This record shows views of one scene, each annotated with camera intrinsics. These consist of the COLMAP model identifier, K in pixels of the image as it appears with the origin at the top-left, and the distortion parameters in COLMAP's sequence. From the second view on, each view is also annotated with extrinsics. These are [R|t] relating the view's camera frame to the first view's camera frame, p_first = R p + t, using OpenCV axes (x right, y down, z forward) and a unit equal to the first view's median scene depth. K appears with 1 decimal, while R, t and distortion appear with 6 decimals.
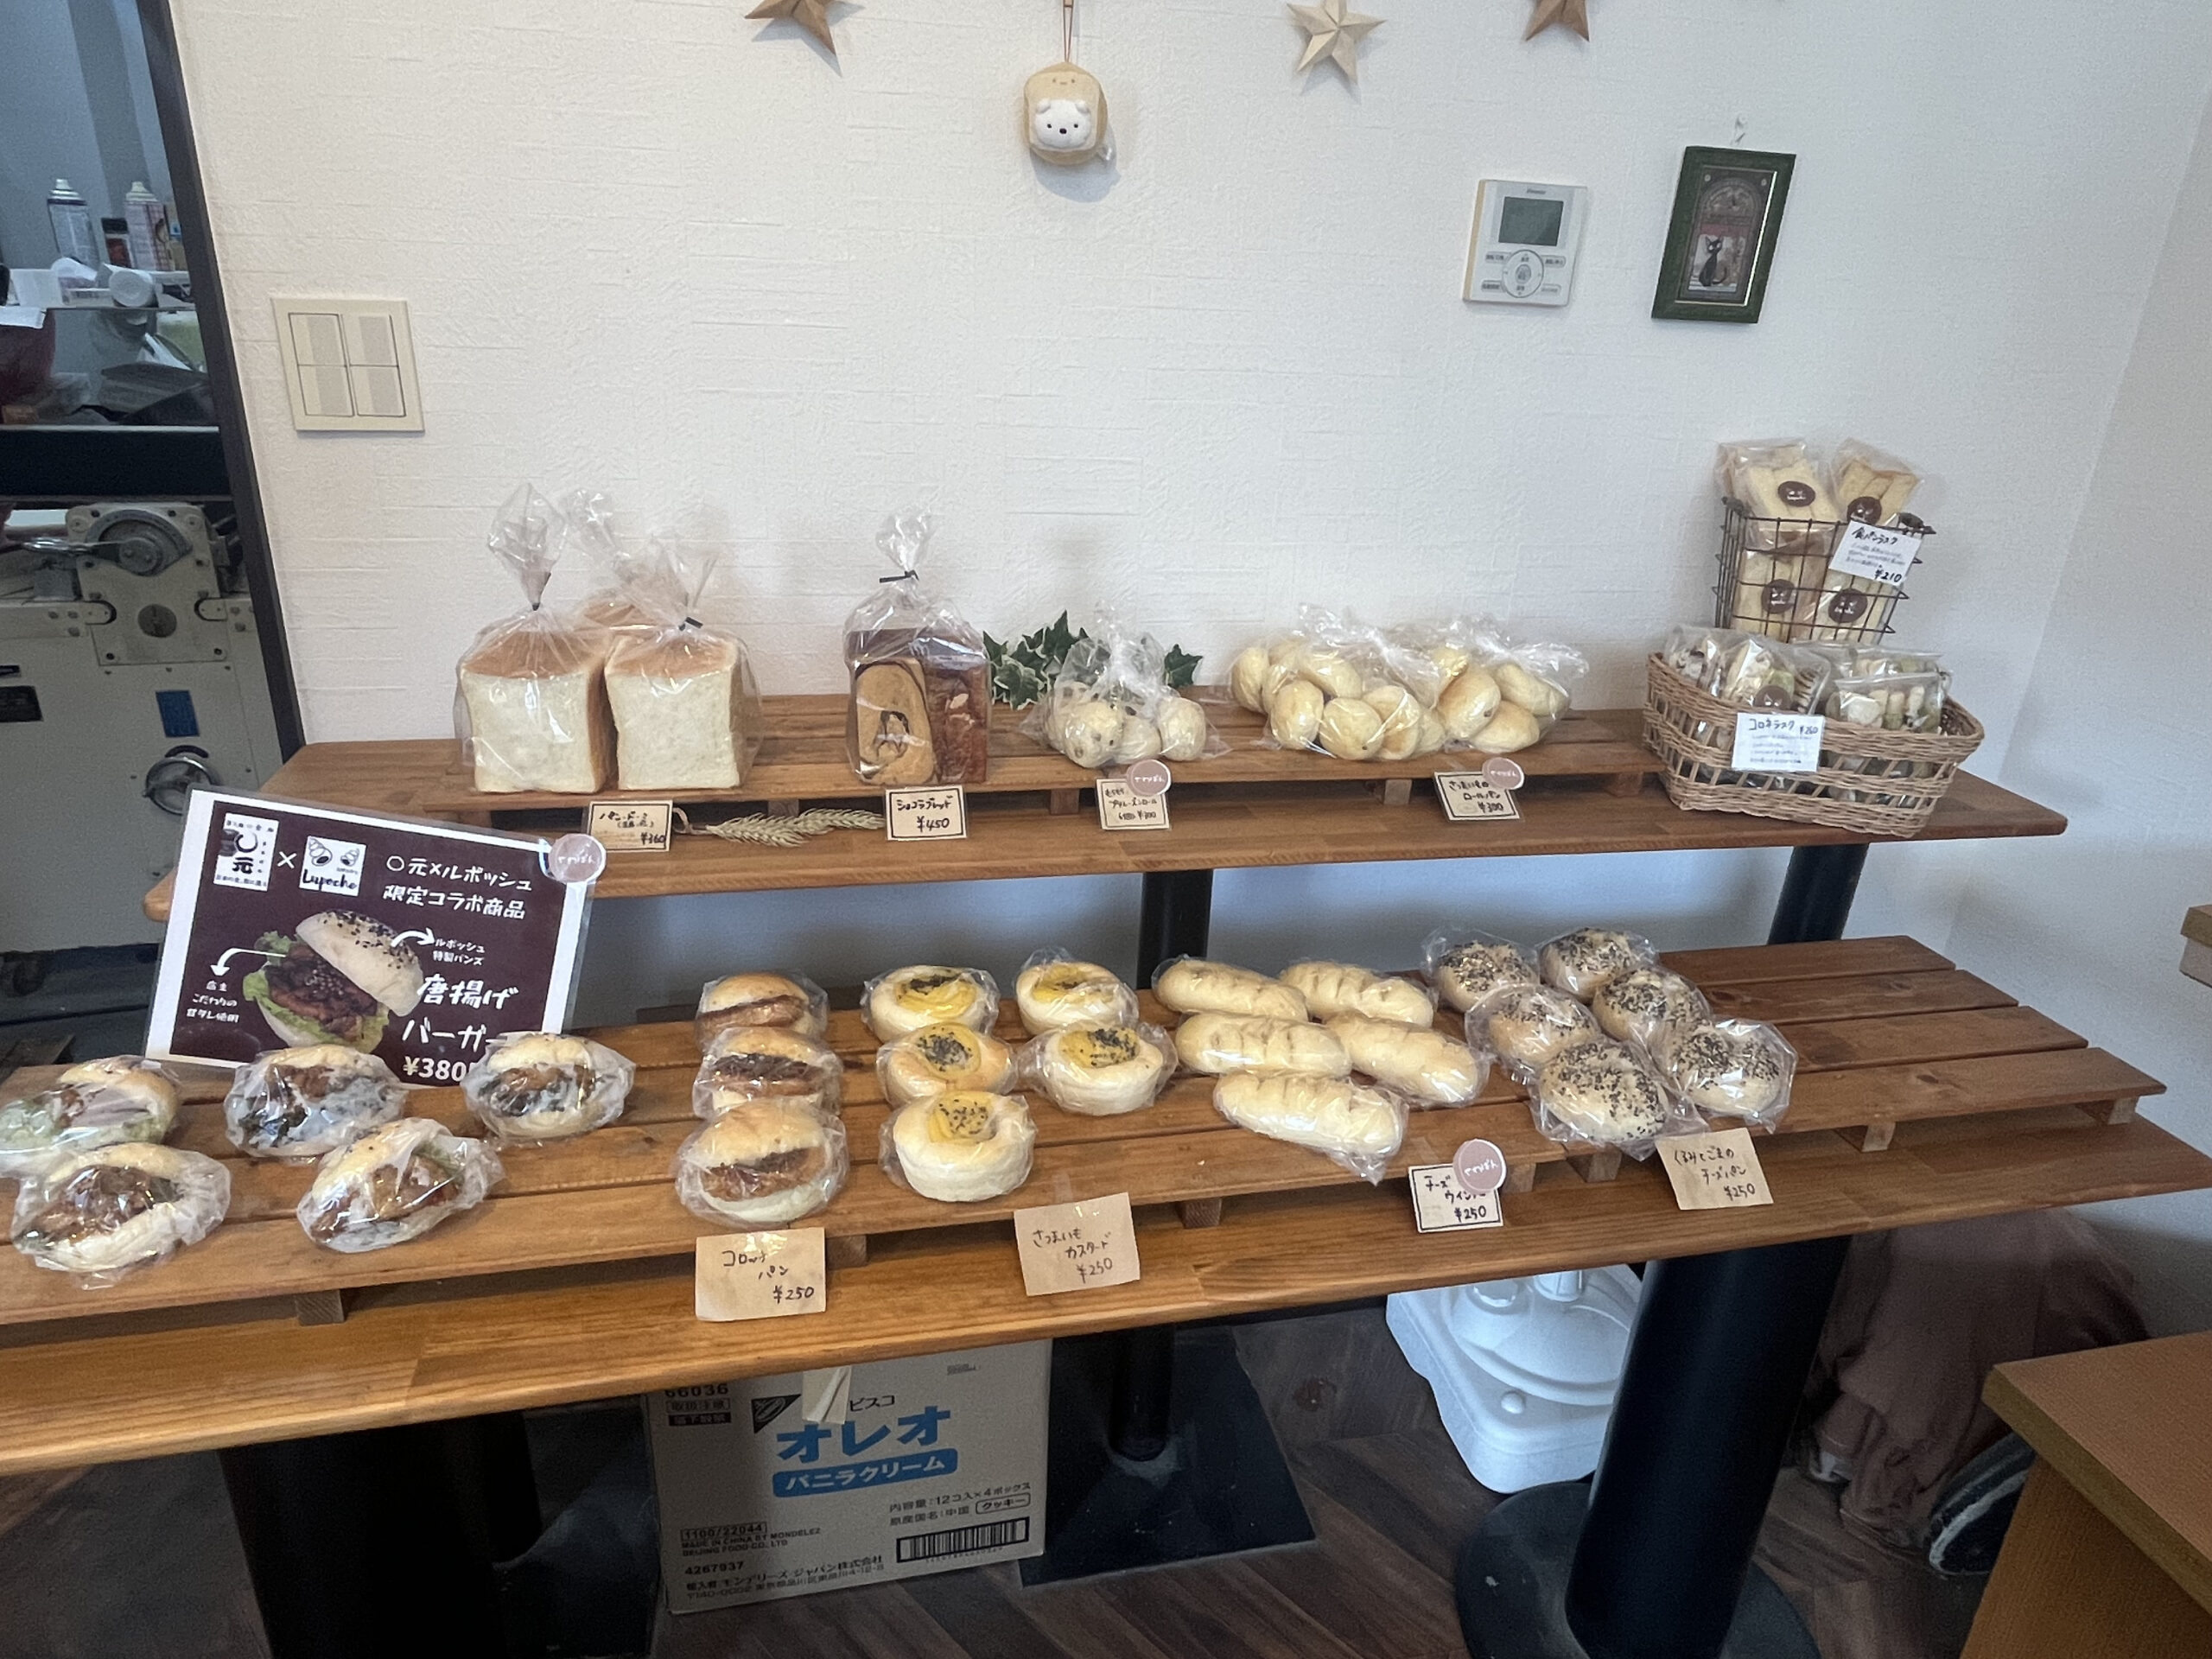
lens RADIAL K [[1299.9, 0, 1086.6], [0, 1299.9, 821.2], [0, 0, 1]] dist [-0.003094, 0.000440]
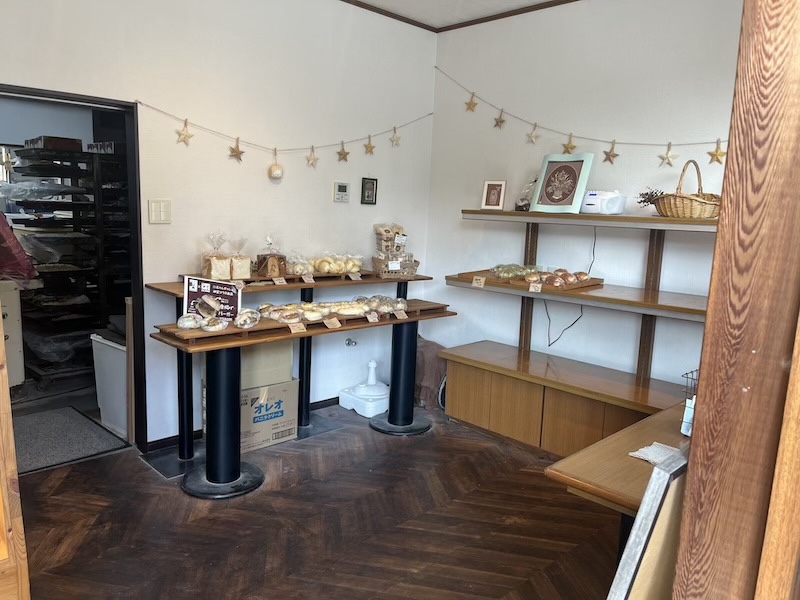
lens RADIAL K [[604.3, 0, 399.9], [0, 604.3, 299.5], [0, 0, 1]] dist [-0.022969, -0.015486]
pose [[0.834335, -0.076491, 0.545925, -1.072720], [0.182076, 0.972986, -0.141939, 0.518605], [-0.520320, 0.217825, 0.825724, -1.433518]]
